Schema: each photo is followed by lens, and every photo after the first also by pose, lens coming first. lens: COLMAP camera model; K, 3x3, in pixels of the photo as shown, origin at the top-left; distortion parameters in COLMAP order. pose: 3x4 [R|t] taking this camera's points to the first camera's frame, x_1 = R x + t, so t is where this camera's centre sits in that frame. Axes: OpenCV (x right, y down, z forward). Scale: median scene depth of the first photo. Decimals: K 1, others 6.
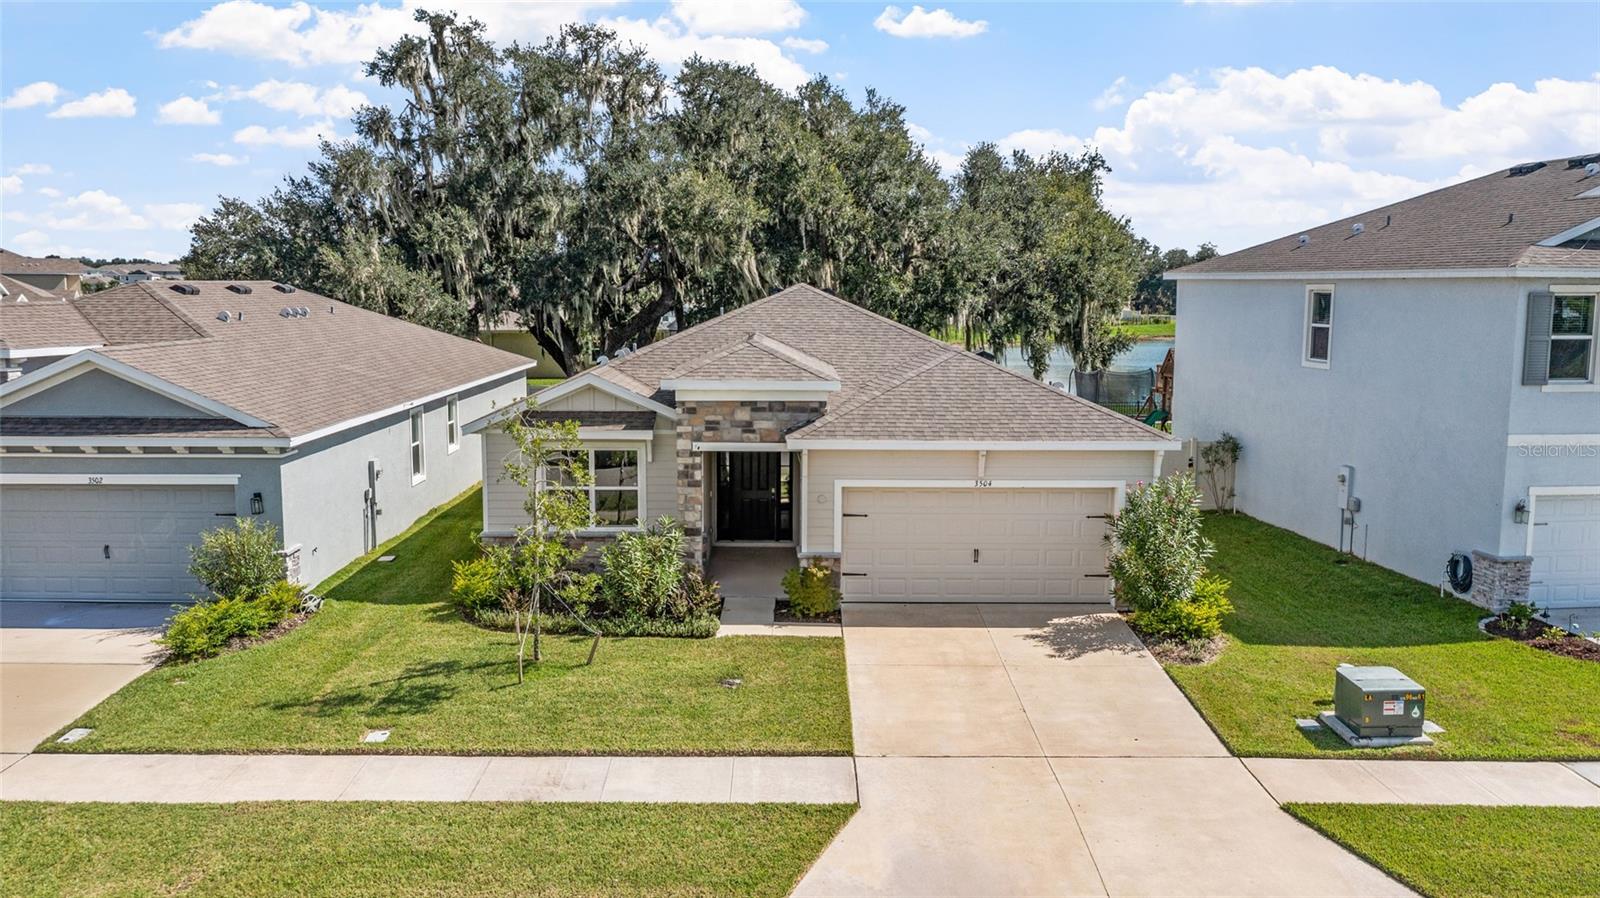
lens RADIAL K [[1266.5, 0, 800.0], [0, 1266.5, 449.0], [0, 0, 1]] dist [-0.000889, -0.000739]
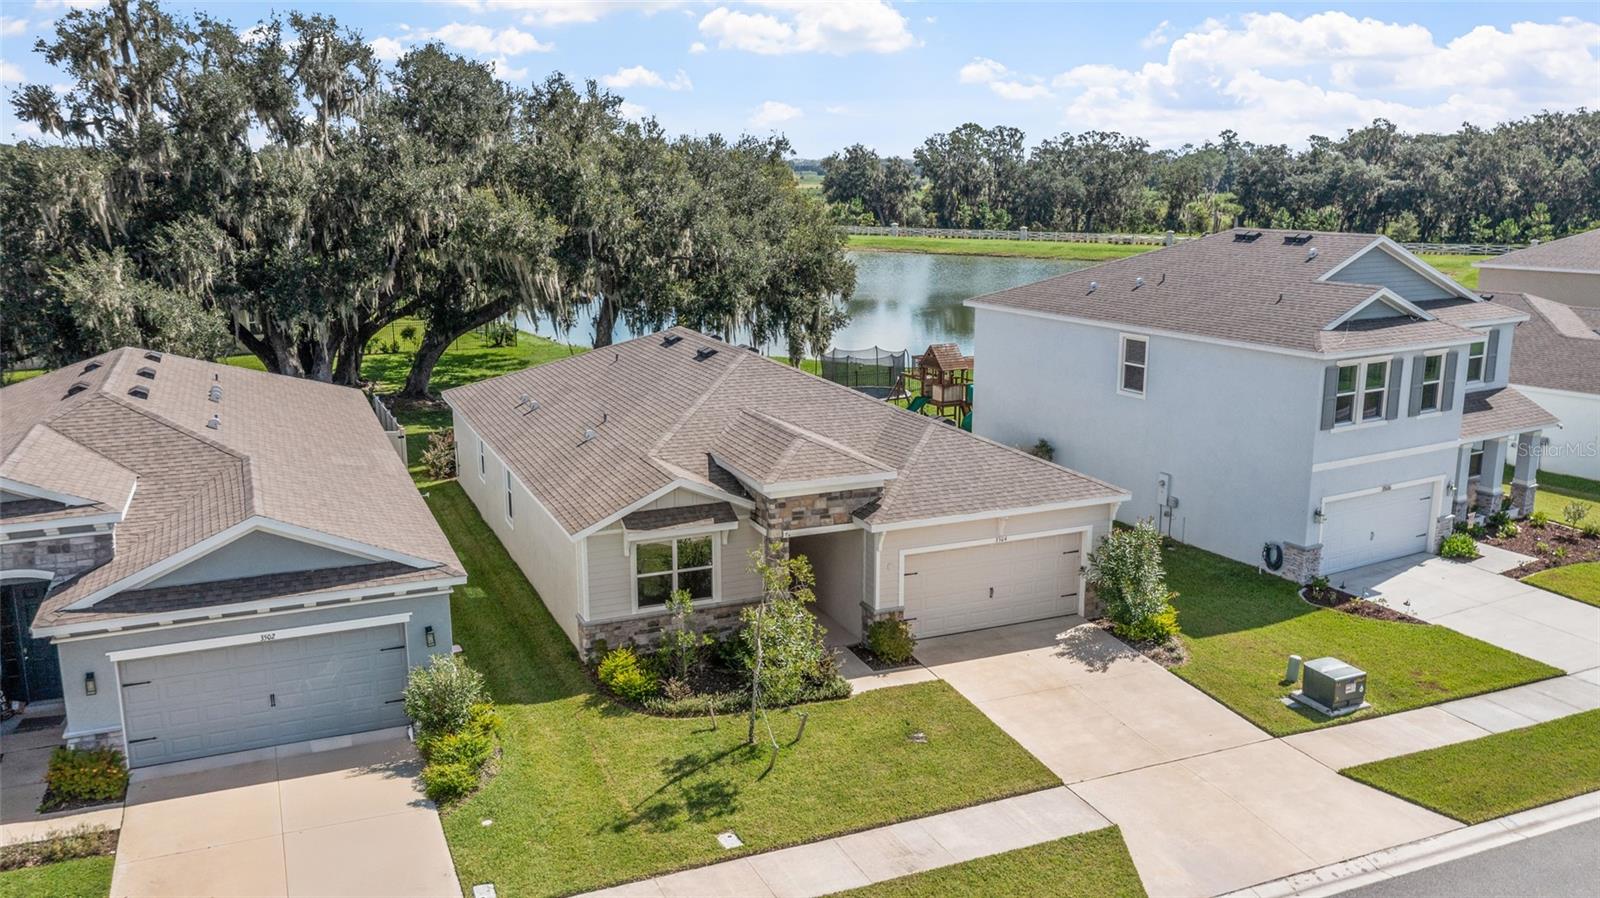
lens RADIAL K [[1266.5, 0, 800.0], [0, 1266.5, 449.0], [0, 0, 1]] dist [-0.000889, -0.000739]
pose [[0.922082, -0.089082, 0.376601, -0.517052], [0.054566, 0.993352, 0.101367, -0.204023], [-0.383128, -0.072919, 0.920813, -0.107603]]
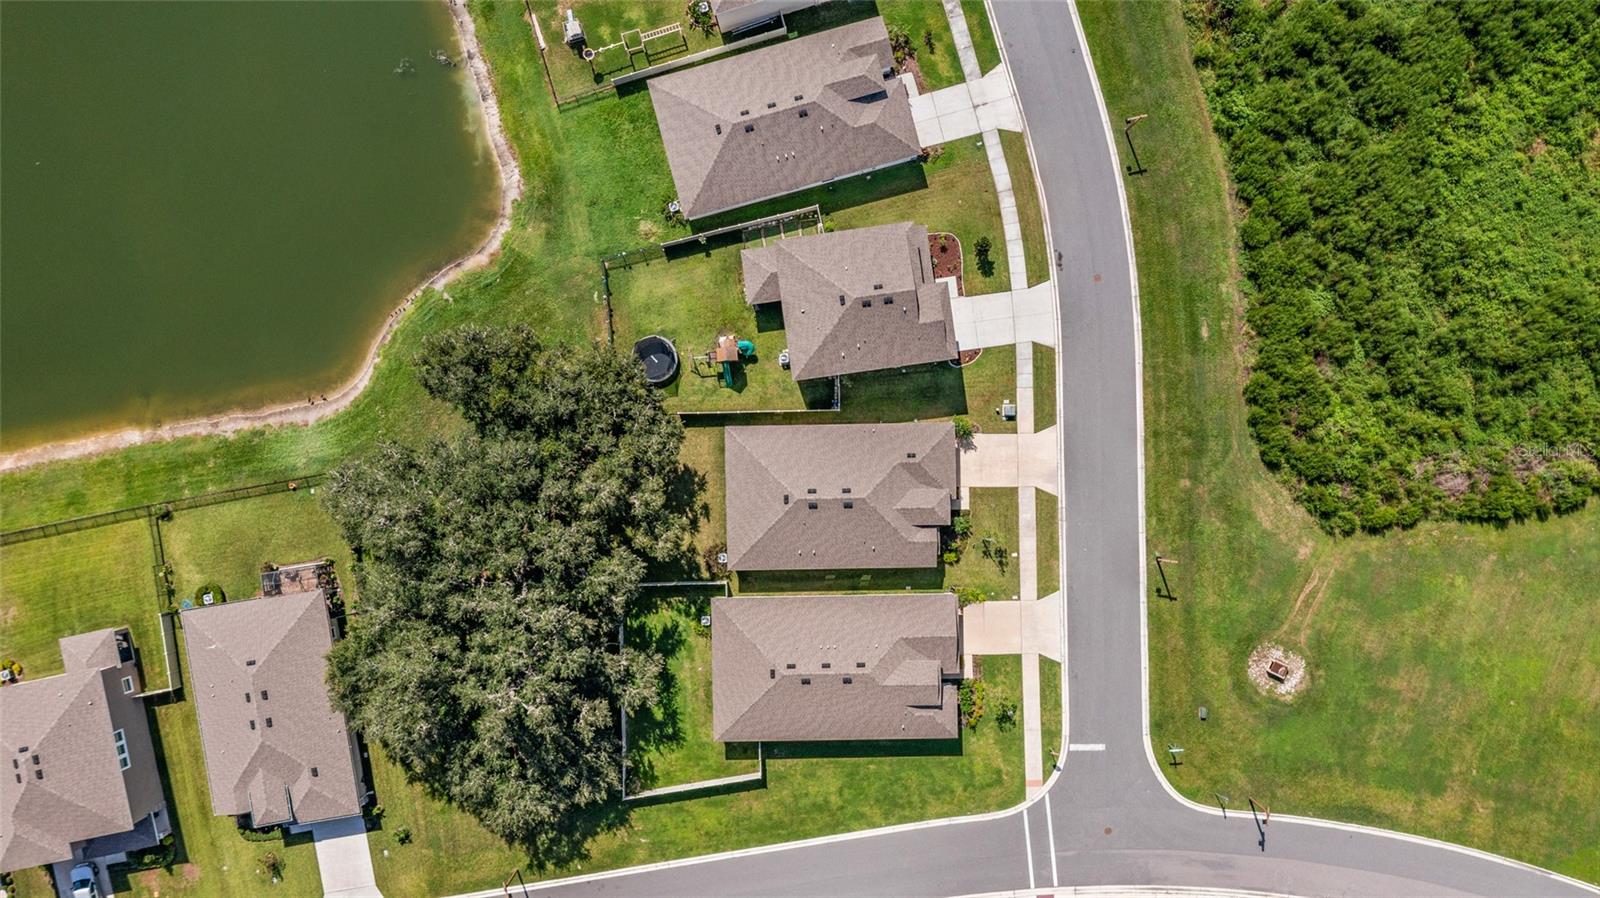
lens RADIAL K [[1266.5, 0, 800.0], [0, 1266.5, 449.0], [0, 0, 1]] dist [-0.000889, -0.000739]
pose [[-0.006301, -0.999841, -0.016687, 0.273292], [0.143172, -0.017417, 0.989545, -5.034972], [-0.989678, 0.003846, 0.143259, 0.855280]]
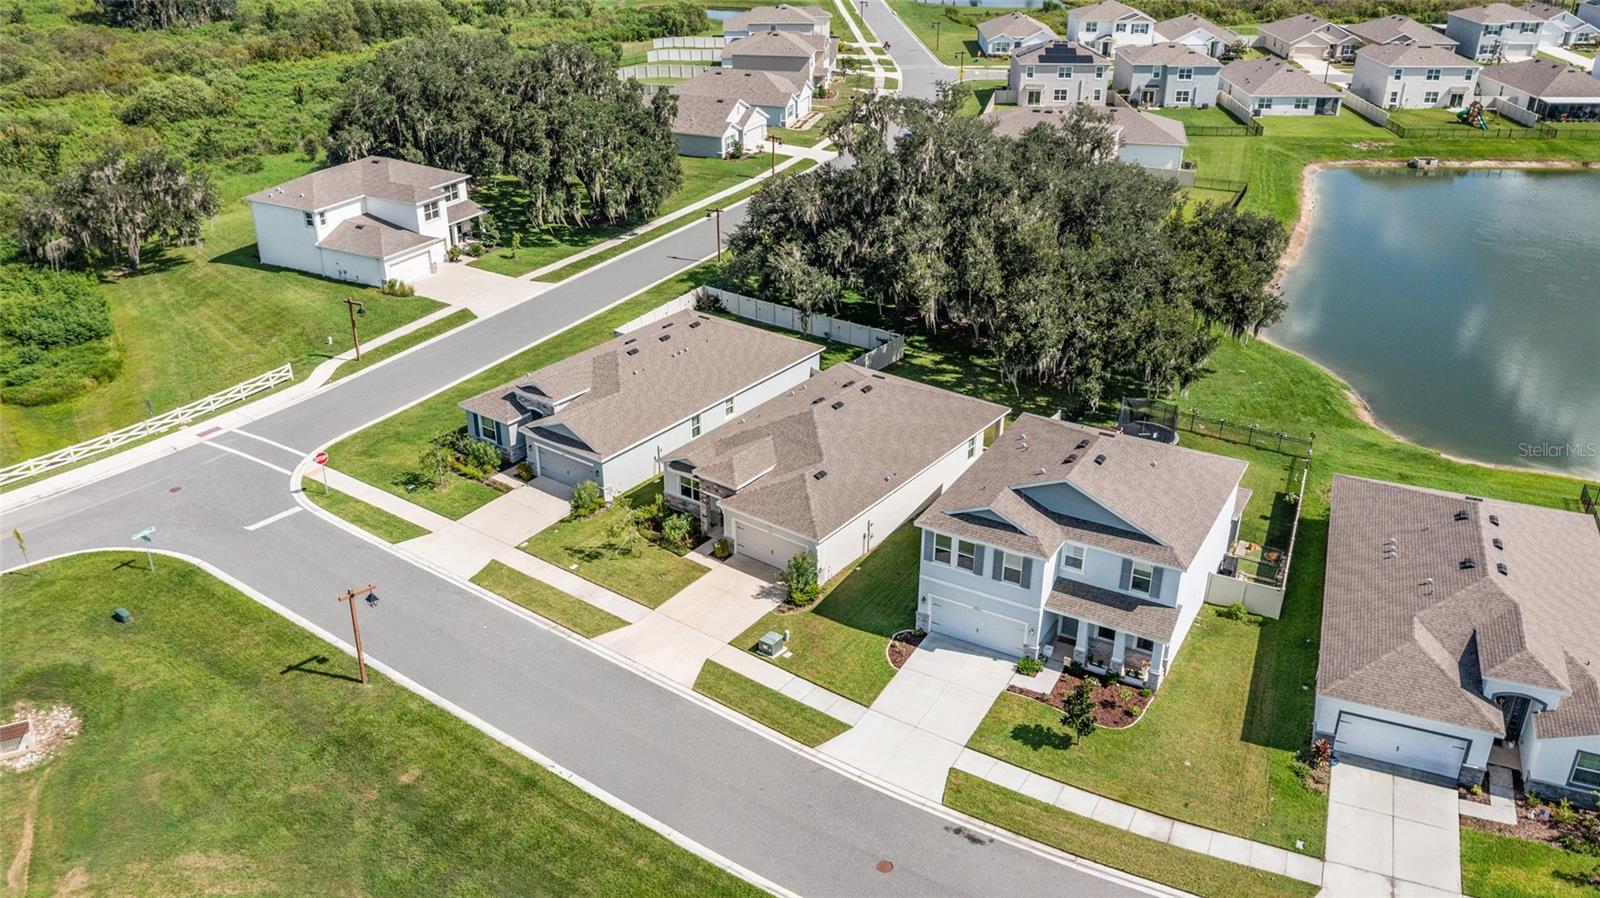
lens RADIAL K [[1278.5, 0, 787.2], [0, 1278.5, 426.2], [0, 0, 1]] dist [0.003148, 0.007293]
pose [[0.791262, 0.253376, -0.556511, 1.768137], [-0.073155, 0.942799, 0.325237, -1.178137], [0.607085, -0.216636, 0.764537, -1.217312]]
